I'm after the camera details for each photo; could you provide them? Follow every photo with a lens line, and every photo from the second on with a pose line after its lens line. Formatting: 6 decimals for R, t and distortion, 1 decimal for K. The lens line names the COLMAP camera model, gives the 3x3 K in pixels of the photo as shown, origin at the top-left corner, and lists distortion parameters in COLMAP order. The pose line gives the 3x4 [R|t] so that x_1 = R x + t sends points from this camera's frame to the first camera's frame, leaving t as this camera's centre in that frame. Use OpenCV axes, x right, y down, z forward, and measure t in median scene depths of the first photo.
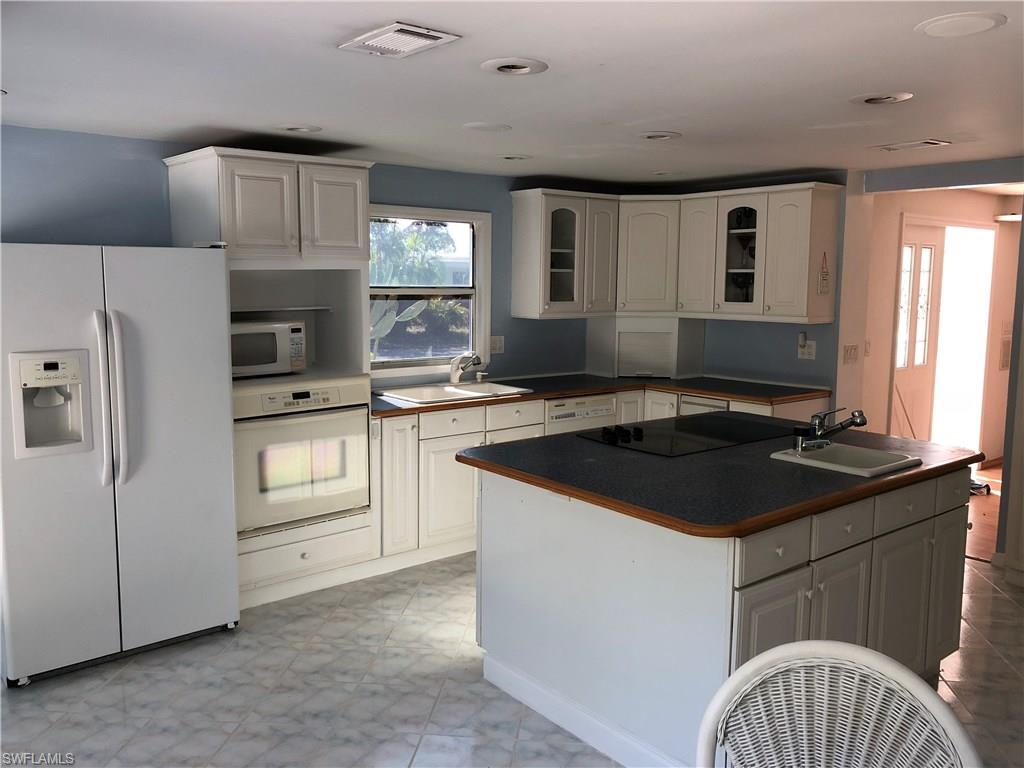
lens RADIAL K [[834.8, 0, 522.8], [0, 834.8, 383.2], [0, 0, 1]] dist [0.043999, -0.002780]
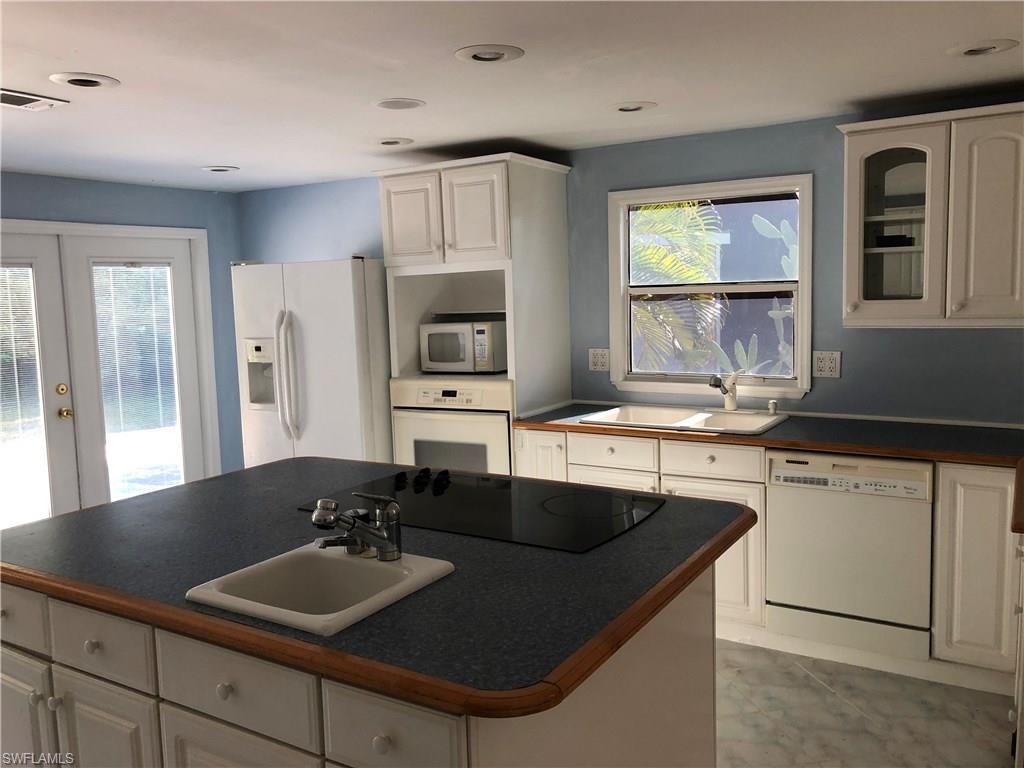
lens RADIAL K [[834.8, 0, 521.8], [0, 834.8, 385.4], [0, 0, 1]] dist [0.043999, -0.002780]
pose [[0.329149, 0.089877, -0.939991, 0.725320], [-0.089280, 0.993963, 0.063776, -0.068441], [0.940048, 0.062930, 0.335186, 0.723999]]
